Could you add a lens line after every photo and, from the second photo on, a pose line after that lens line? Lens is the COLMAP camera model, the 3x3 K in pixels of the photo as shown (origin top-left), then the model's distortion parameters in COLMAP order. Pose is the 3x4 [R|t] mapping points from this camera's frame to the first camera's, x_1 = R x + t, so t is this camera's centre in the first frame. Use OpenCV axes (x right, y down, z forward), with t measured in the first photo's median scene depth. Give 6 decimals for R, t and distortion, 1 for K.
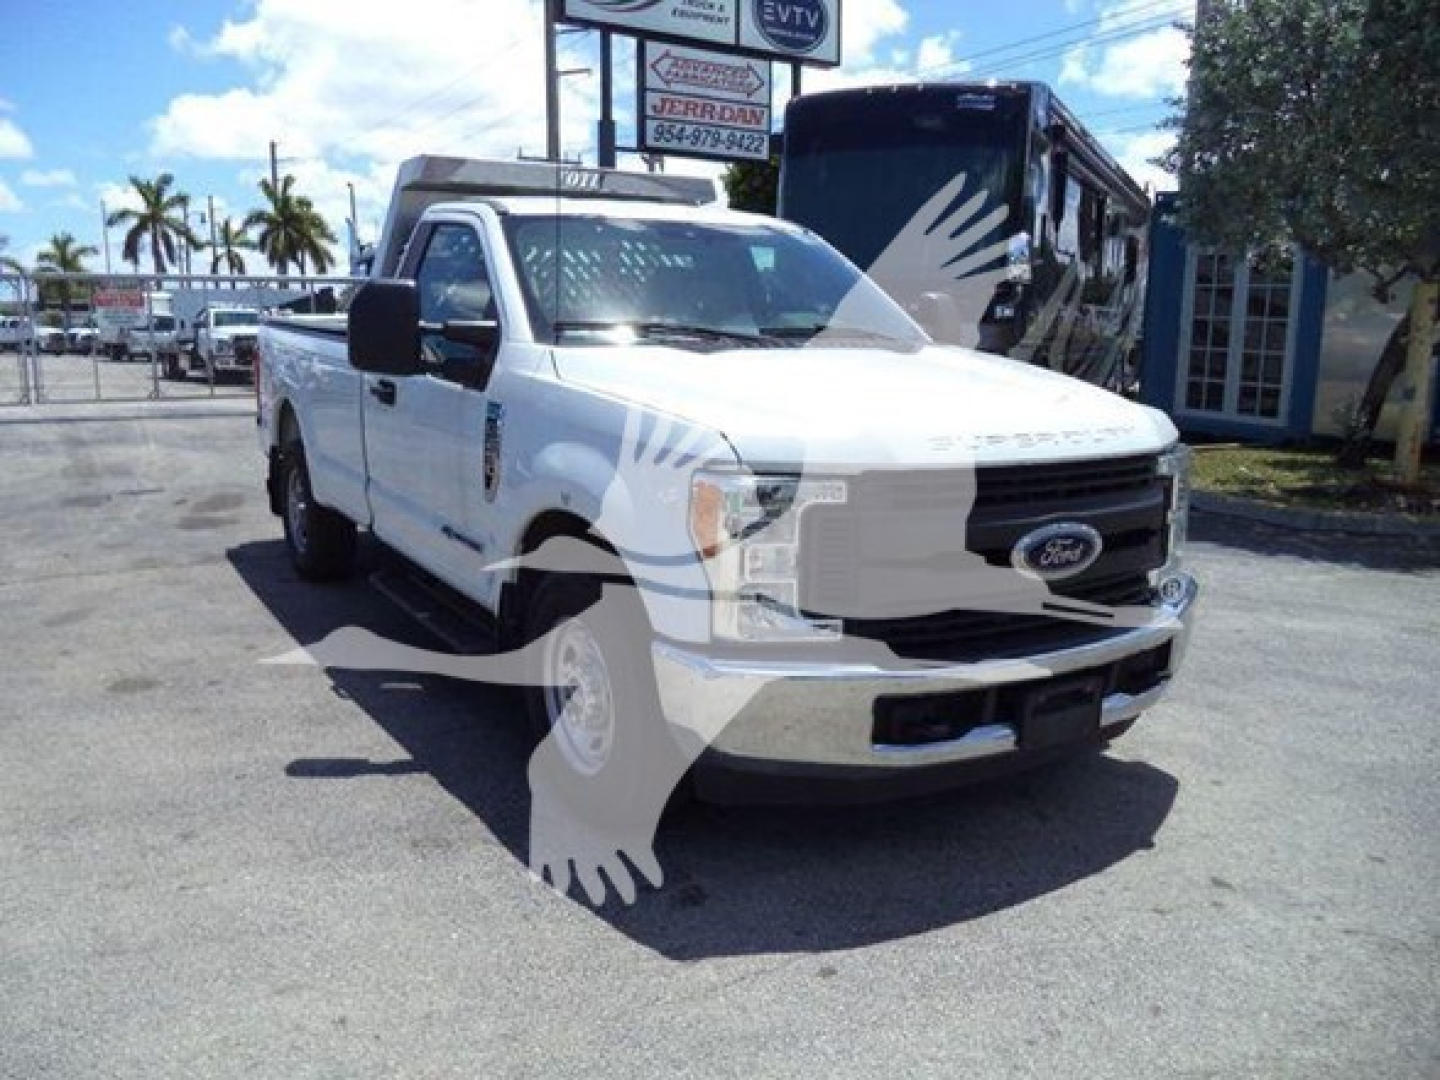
lens RADIAL K [[1169.3, 0, 720.0], [0, 1169.3, 540.0], [0, 0, 1]] dist [-0.033100, 0.007997]
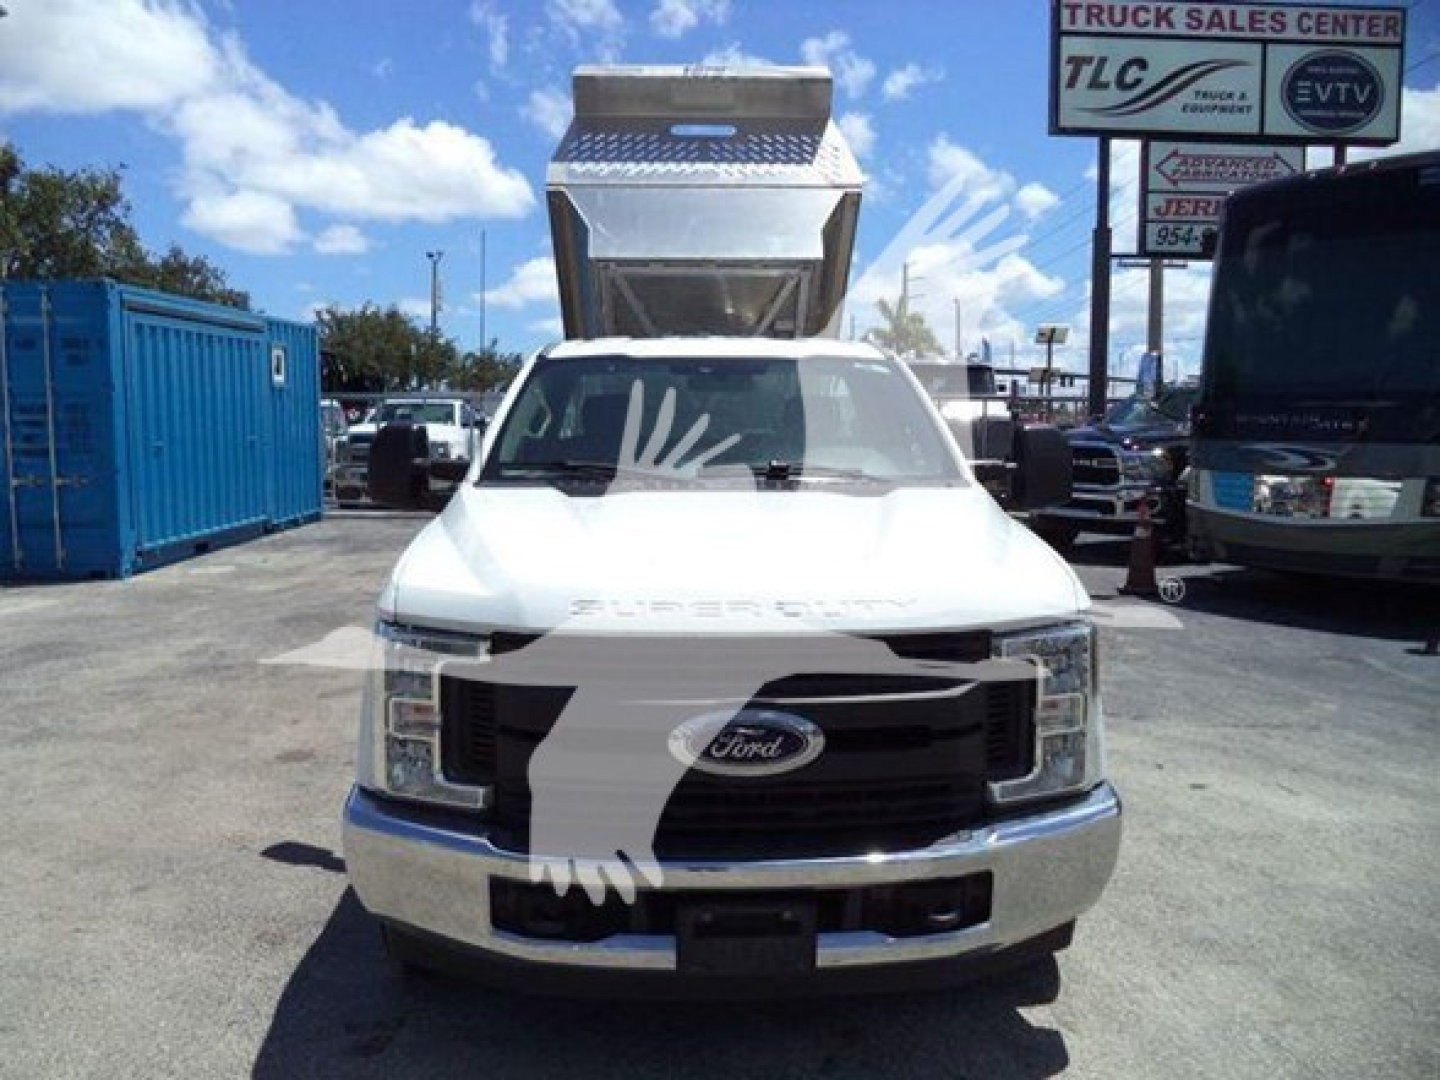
lens RADIAL K [[1172.5, 0, 713.0], [0, 1172.5, 533.7], [0, 0, 1]] dist [-0.026009, 0.019098]
pose [[0.866486, 0.039599, -0.497628, 0.112588], [-0.087279, 0.993512, -0.072912, -0.012635], [0.491512, 0.106610, 0.864321, 0.038982]]
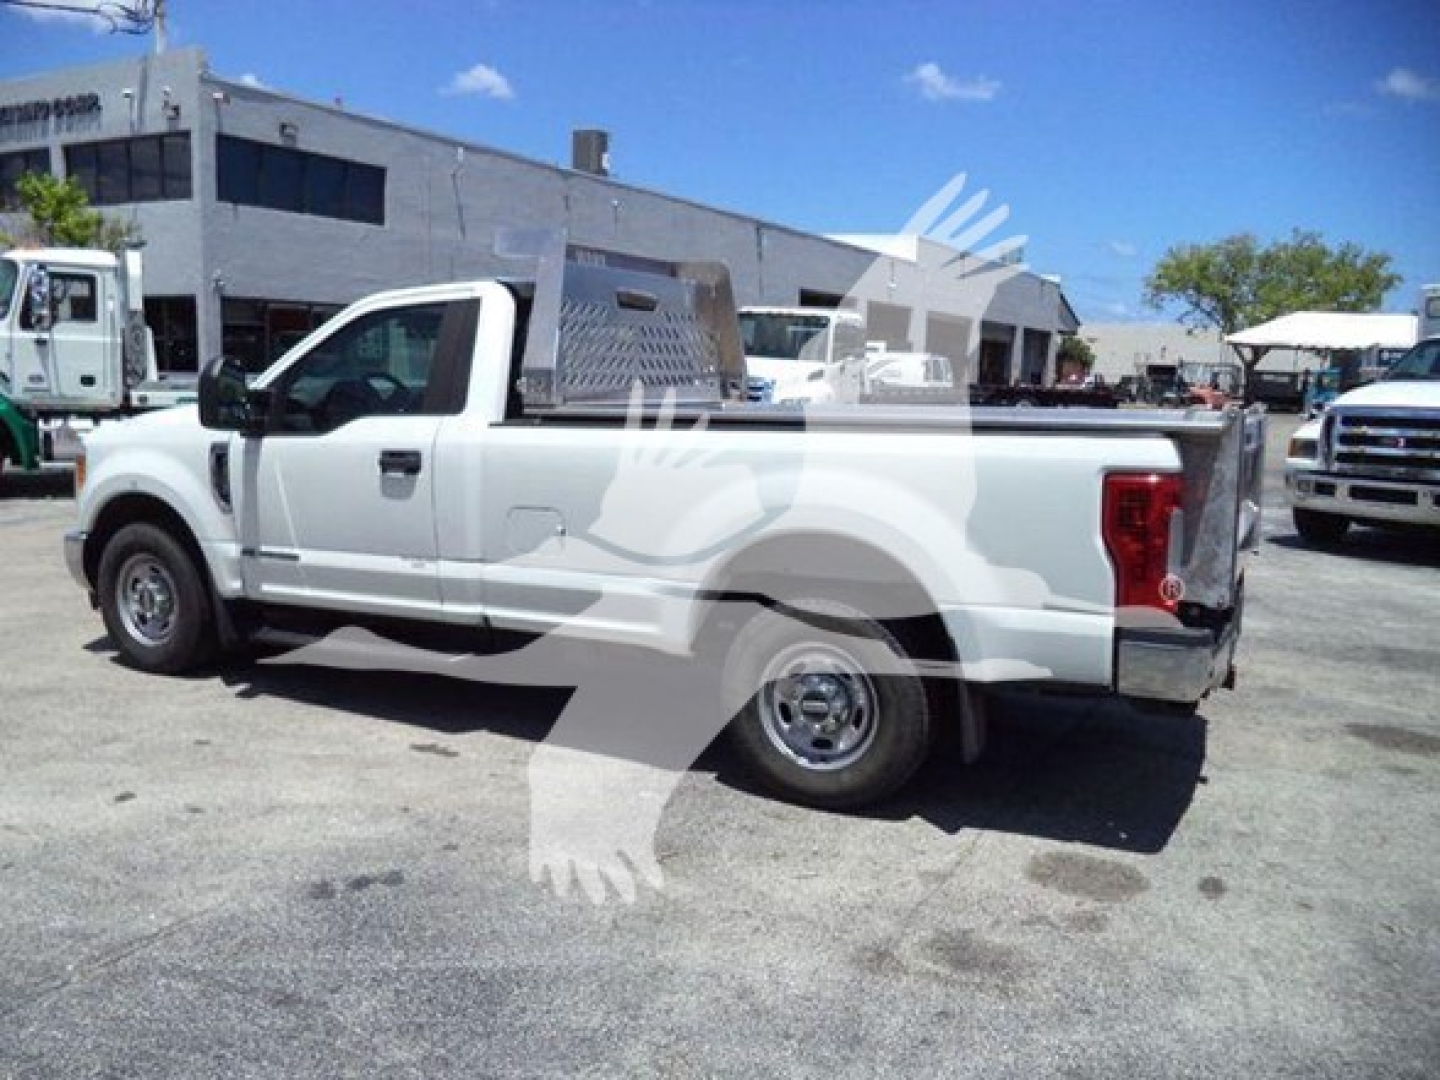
lens RADIAL K [[1203.0, 0, 756.4], [0, 1203.0, 537.1], [0, 0, 1]] dist [-0.026674, -0.007148]
pose [[-0.865846, 0.045289, -0.498257, 0.084959], [-0.121952, 0.946751, 0.297978, -0.117363], [0.485220, 0.318766, -0.814217, 0.577049]]
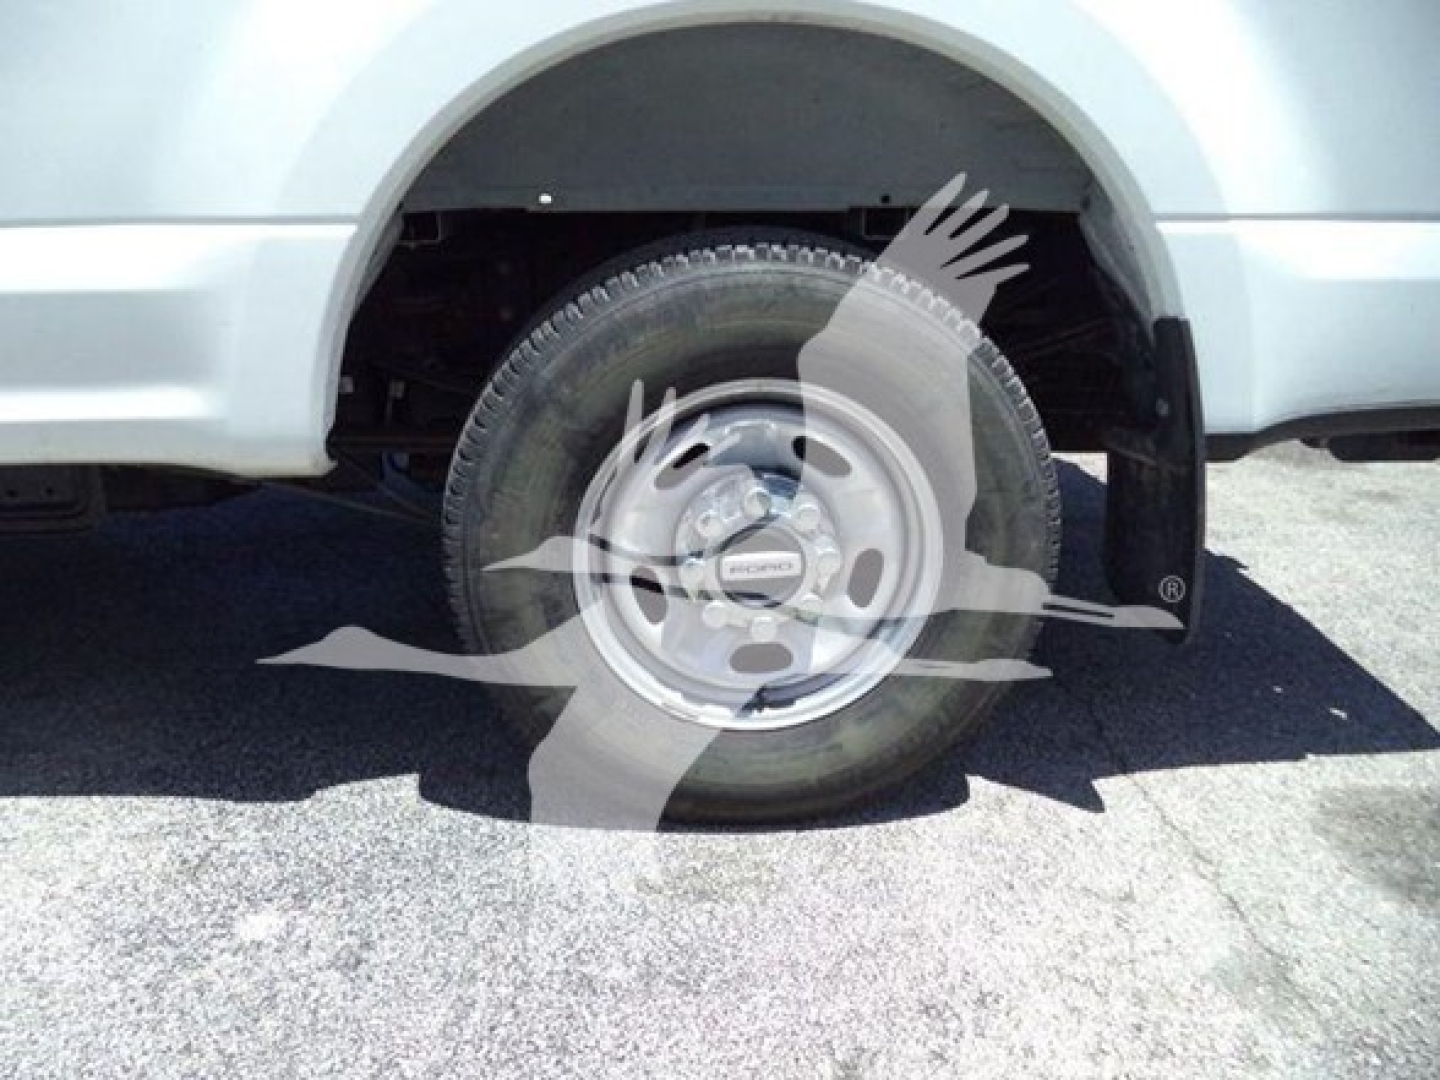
lens RADIAL K [[1179.2, 0, 734.5], [0, 1179.2, 542.3], [0, 0, 1]] dist [-0.007818, -0.041723]
pose [[-0.485202, 0.272886, -0.830730, 0.026482], [-0.195974, 0.891949, 0.407457, -0.051182], [0.852158, 0.360501, -0.379296, 0.429932]]
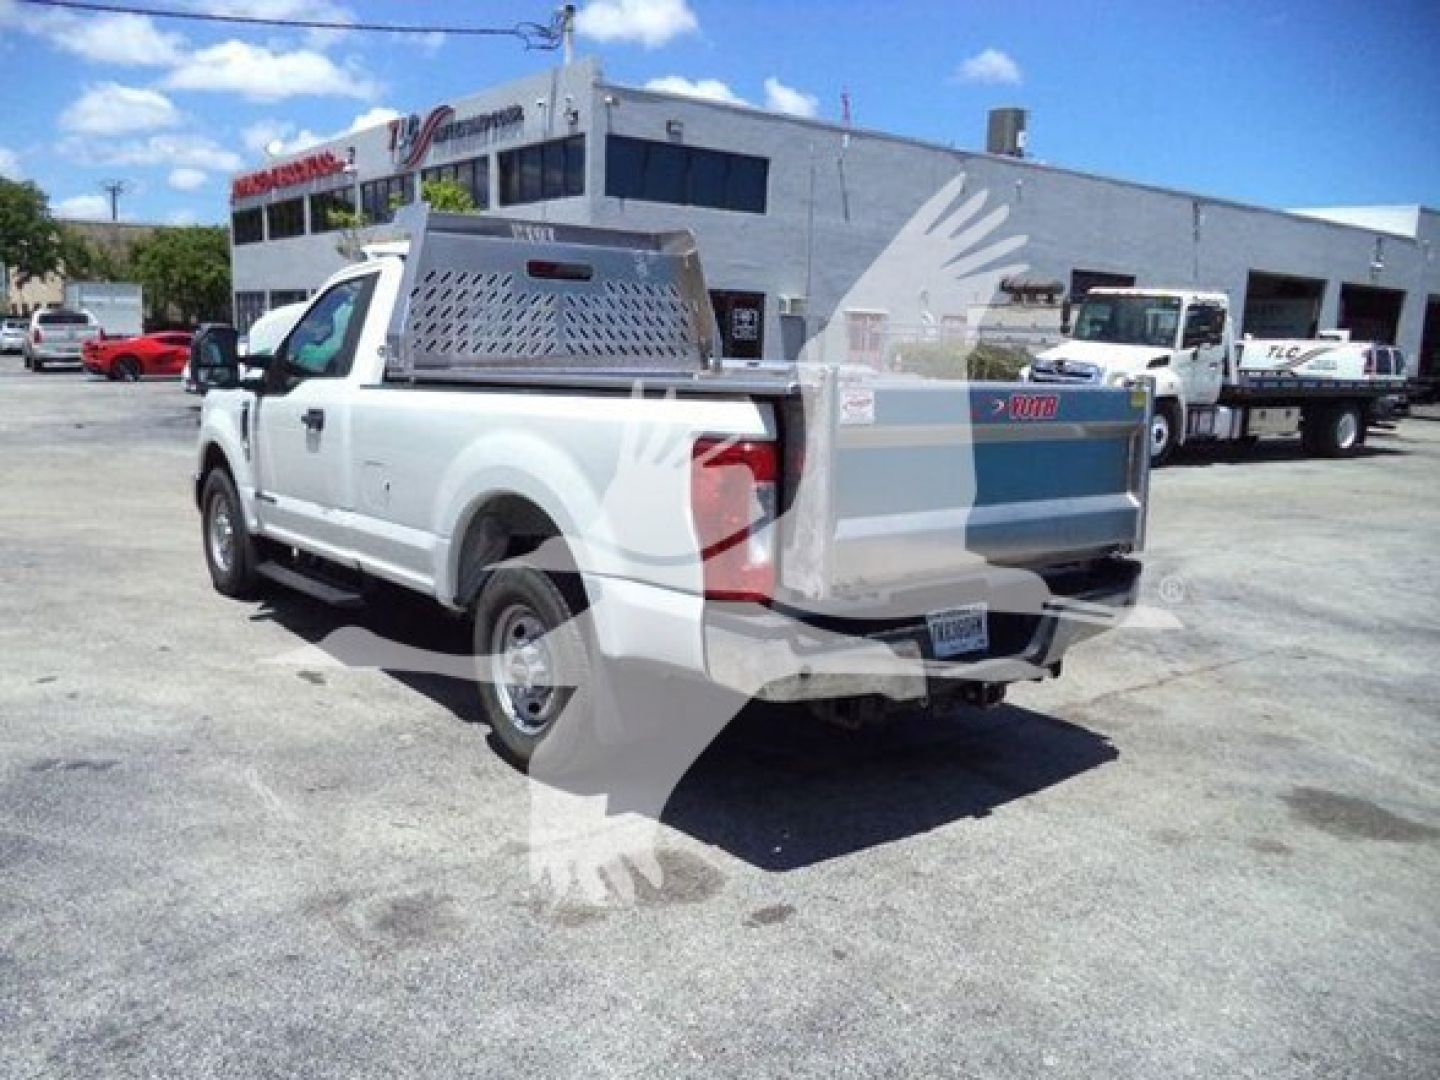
lens RADIAL K [[1221.6, 0, 755.7], [0, 1221.6, 539.8], [0, 0, 1]] dist [-0.025846, 0.002563]
pose [[-0.994279, -0.018105, -0.105268, -0.061069], [-0.053270, 0.938272, 0.341772, -0.124698], [0.092583, 0.345424, -0.933869, 0.619415]]
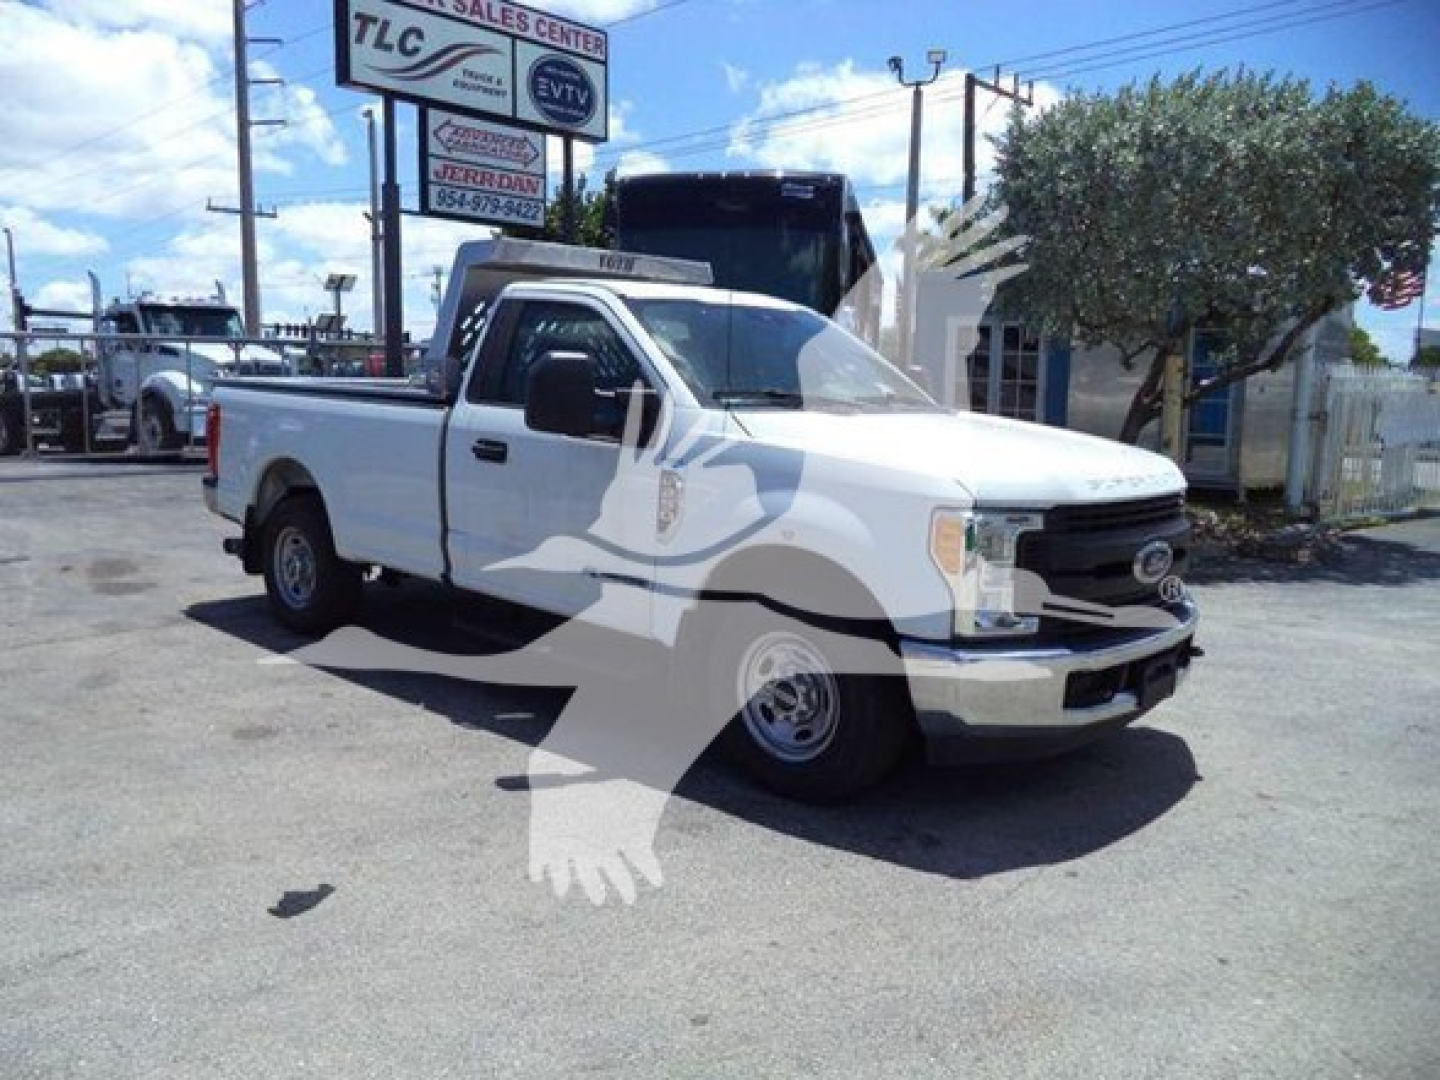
lens RADIAL K [[1169.1, 0, 720.0], [0, 1169.1, 540.0], [0, 0, 1]] dist [-0.045732, 0.006221]
pose [[0.964804, -0.029050, 0.261361, -0.093270], [0.041485, 0.998248, -0.042186, 0.003368], [-0.259678, 0.051543, 0.964319, -0.030997]]
